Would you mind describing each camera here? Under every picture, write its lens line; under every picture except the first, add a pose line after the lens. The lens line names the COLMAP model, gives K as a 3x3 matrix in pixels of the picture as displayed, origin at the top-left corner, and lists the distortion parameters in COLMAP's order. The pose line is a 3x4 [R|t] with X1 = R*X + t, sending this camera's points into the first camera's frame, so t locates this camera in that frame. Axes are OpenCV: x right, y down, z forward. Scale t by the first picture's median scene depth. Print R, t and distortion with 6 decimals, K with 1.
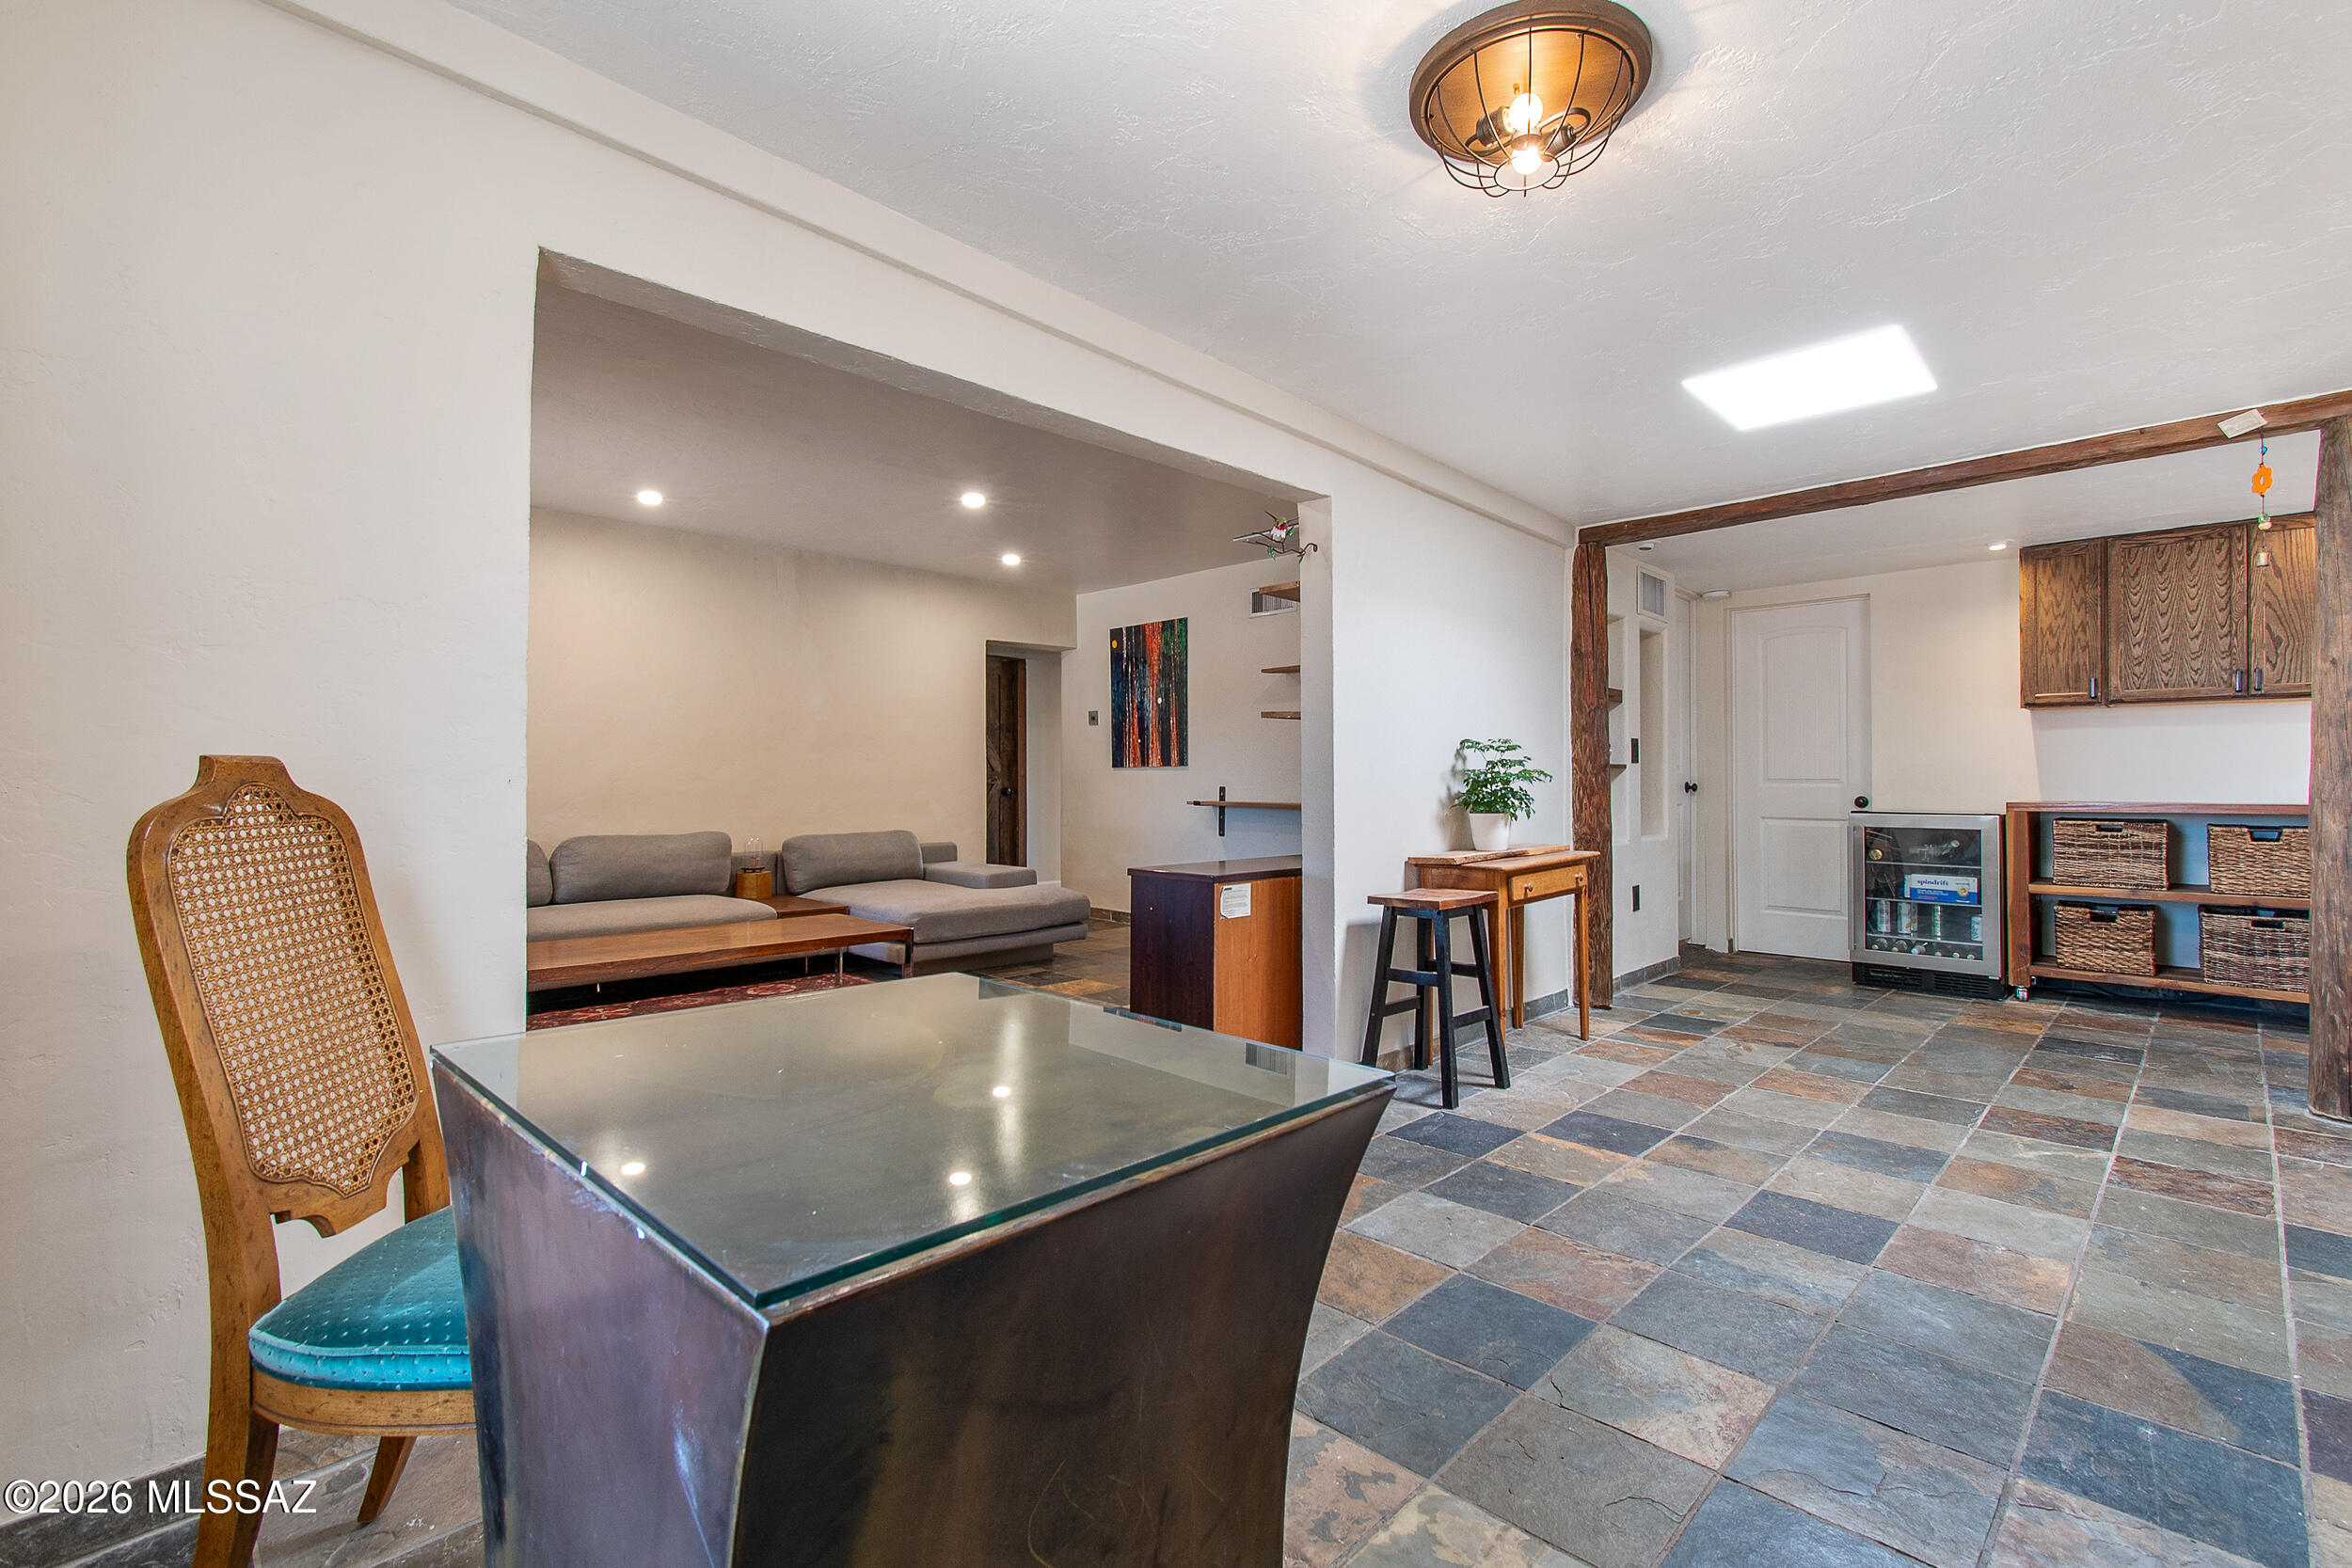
lens RADIAL K [[1048.9, 0, 1185.6], [0, 1048.9, 769.2], [0, 0, 1]] dist [-0.008382, 0.000237]
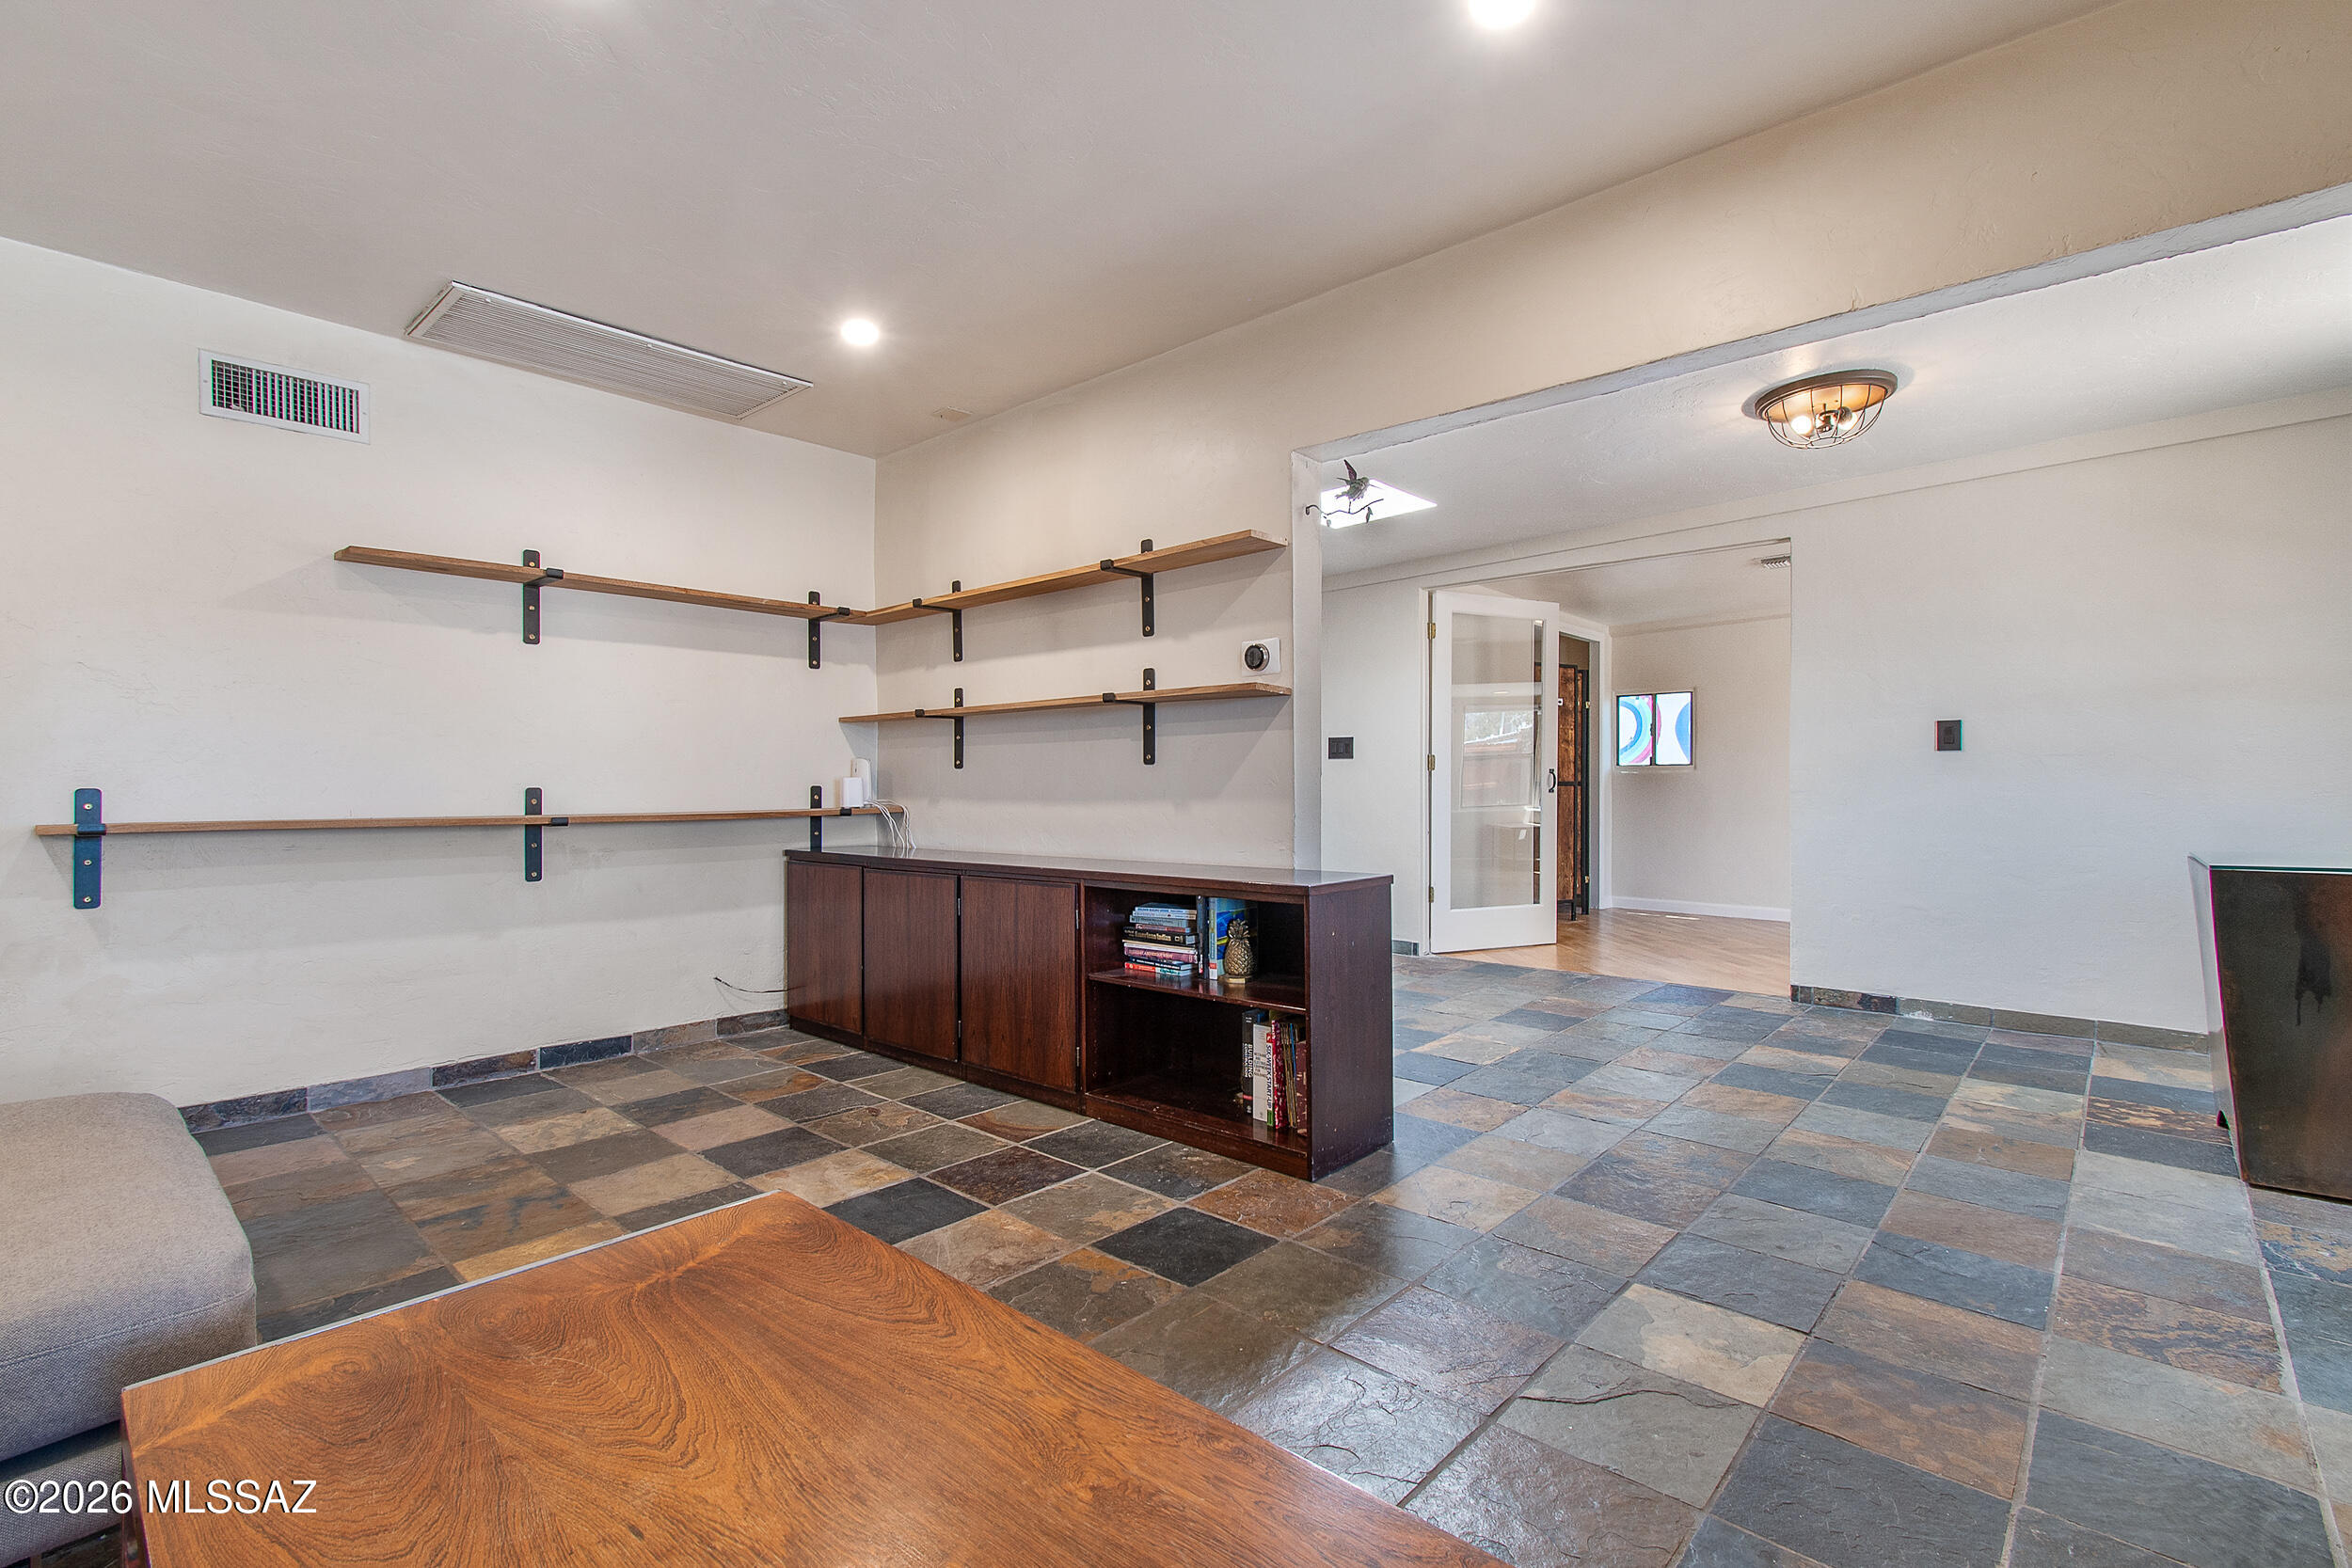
lens RADIAL K [[1048.9, 0, 1186.4], [0, 1048.9, 783.7], [0, 0, 1]] dist [-0.008382, 0.000237]
pose [[-0.040571, -0.003025, 0.999172, -0.382850], [-0.001786, 0.999994, 0.002955, 0.011897], [-0.999175, -0.001665, -0.040576, 0.560643]]
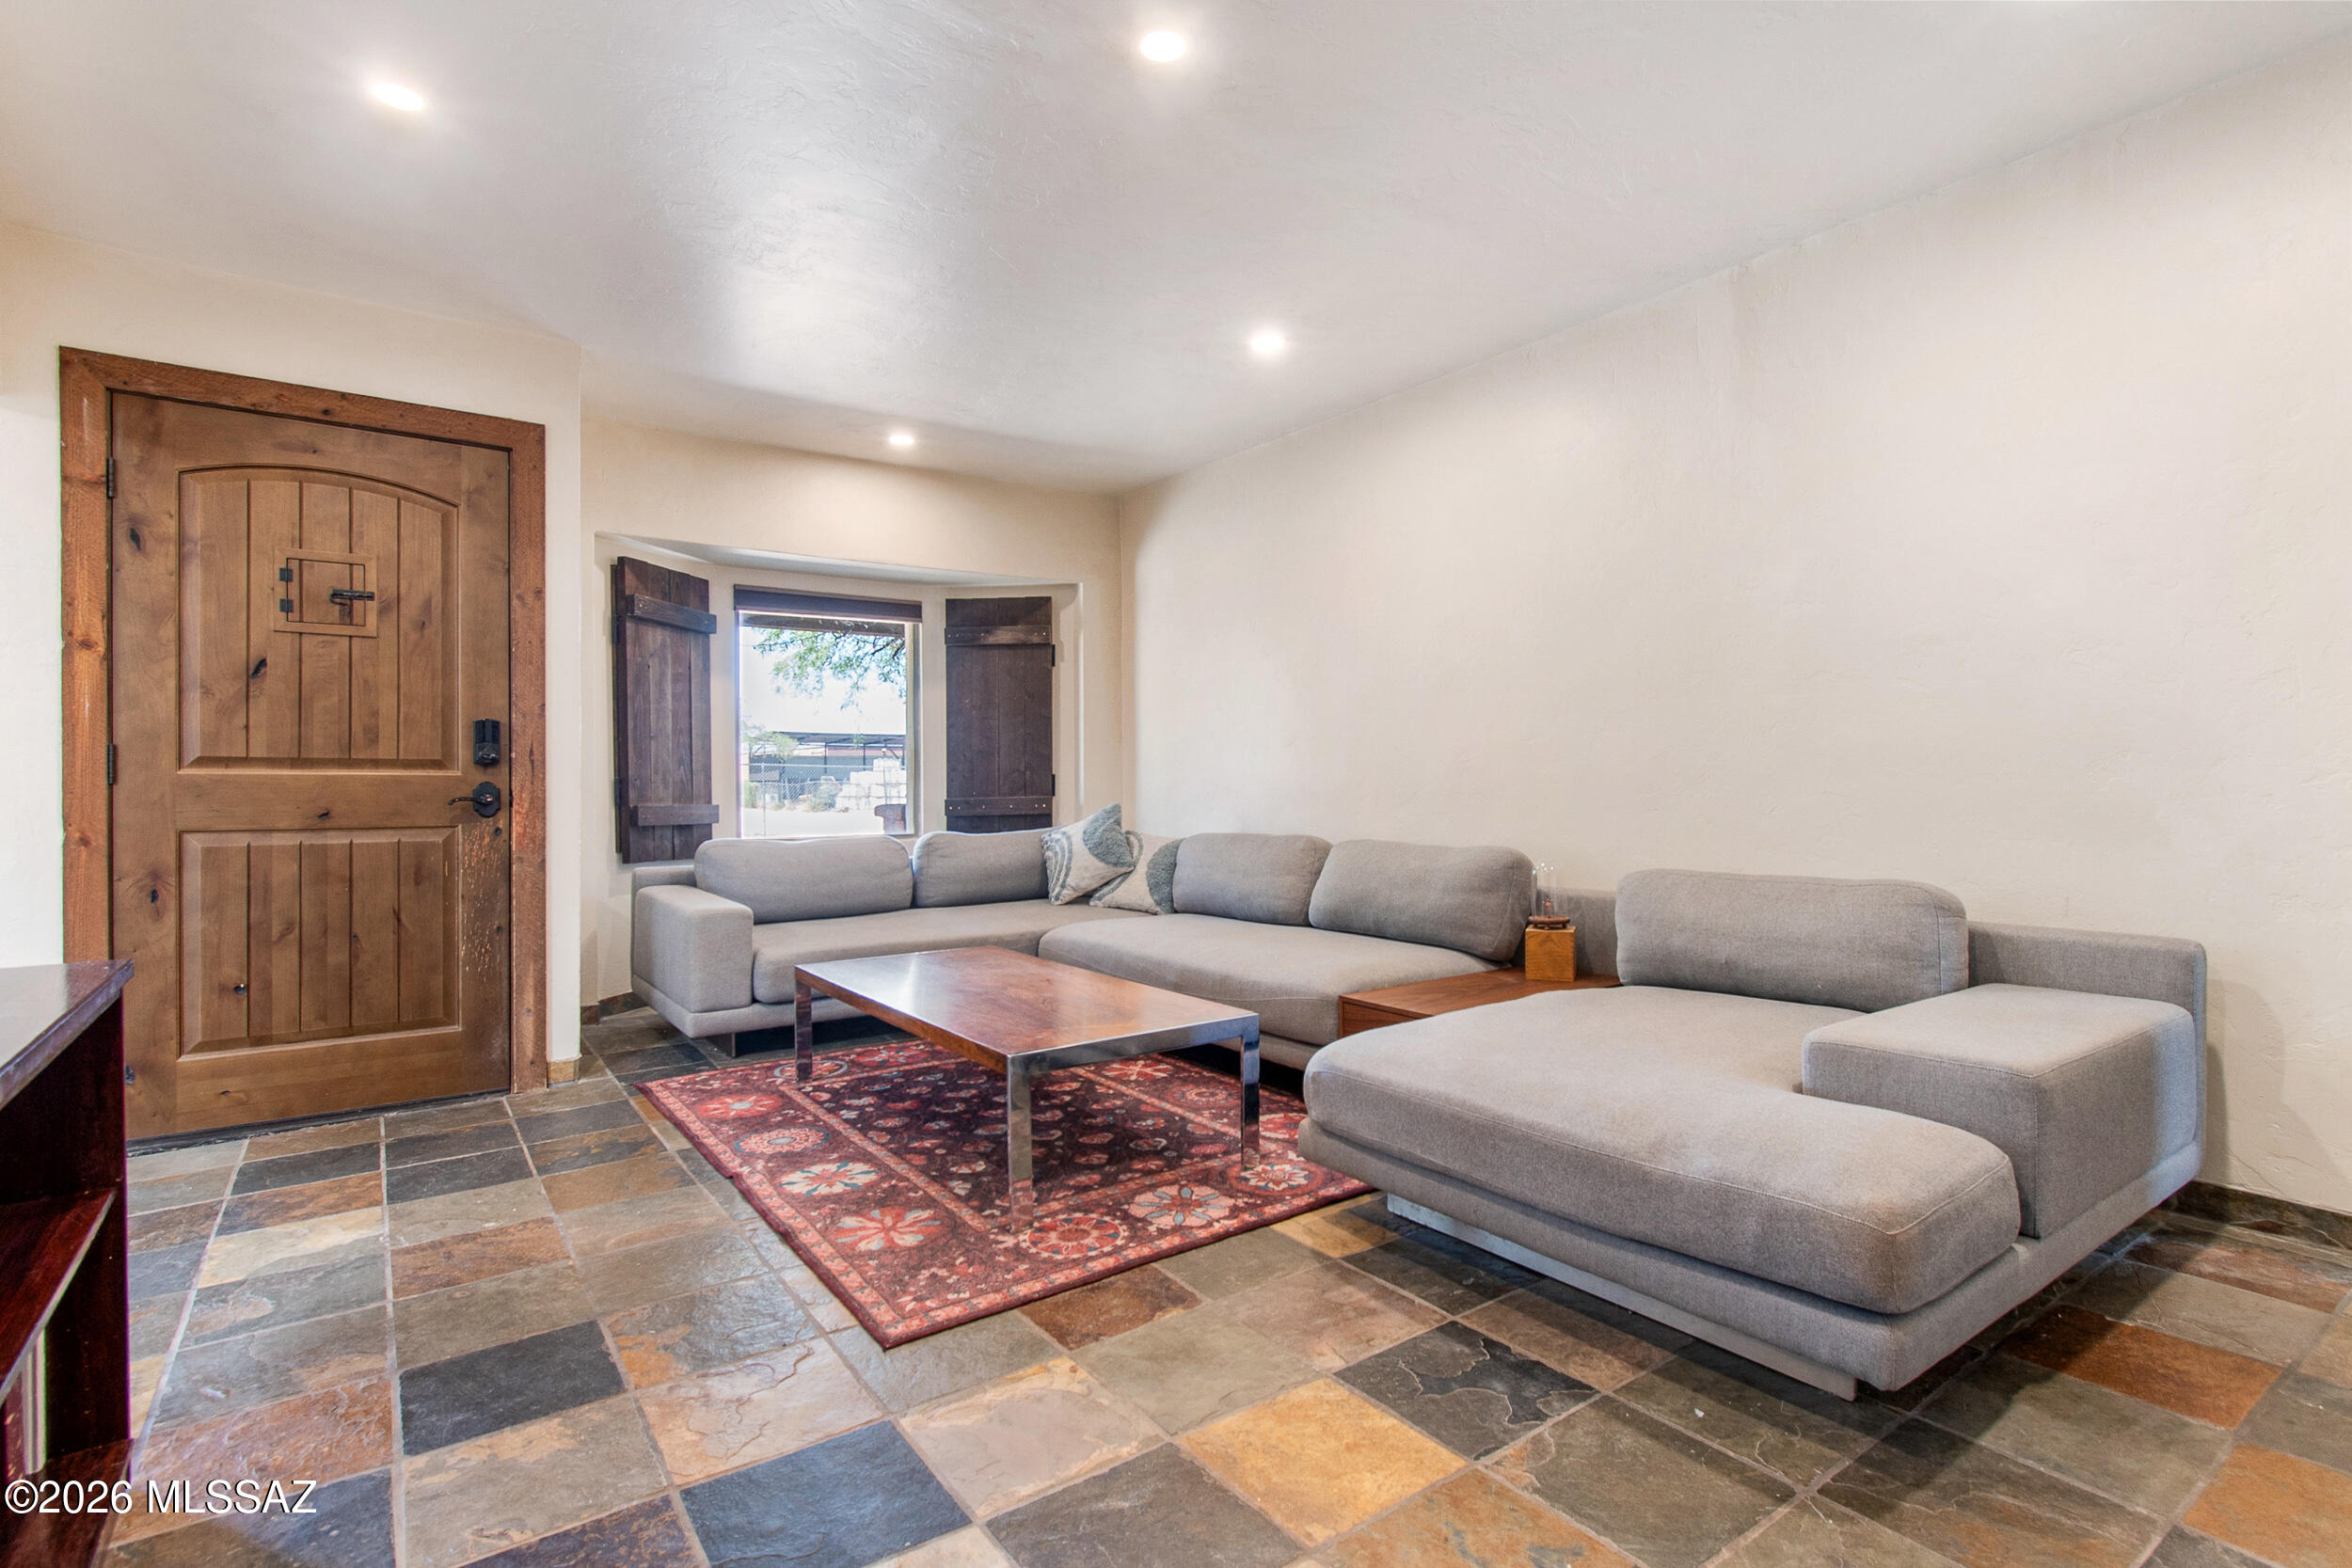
lens RADIAL K [[1115.4, 0, 1178.3], [0, 1115.4, 778.2], [0, 0, 1]] dist [0.000456, -0.000409]
pose [[-0.160561, 0.000899, -0.987025, 0.155614], [0.019030, 0.999817, -0.002185, 0.014716], [0.986842, -0.019134, -0.160549, 0.742778]]
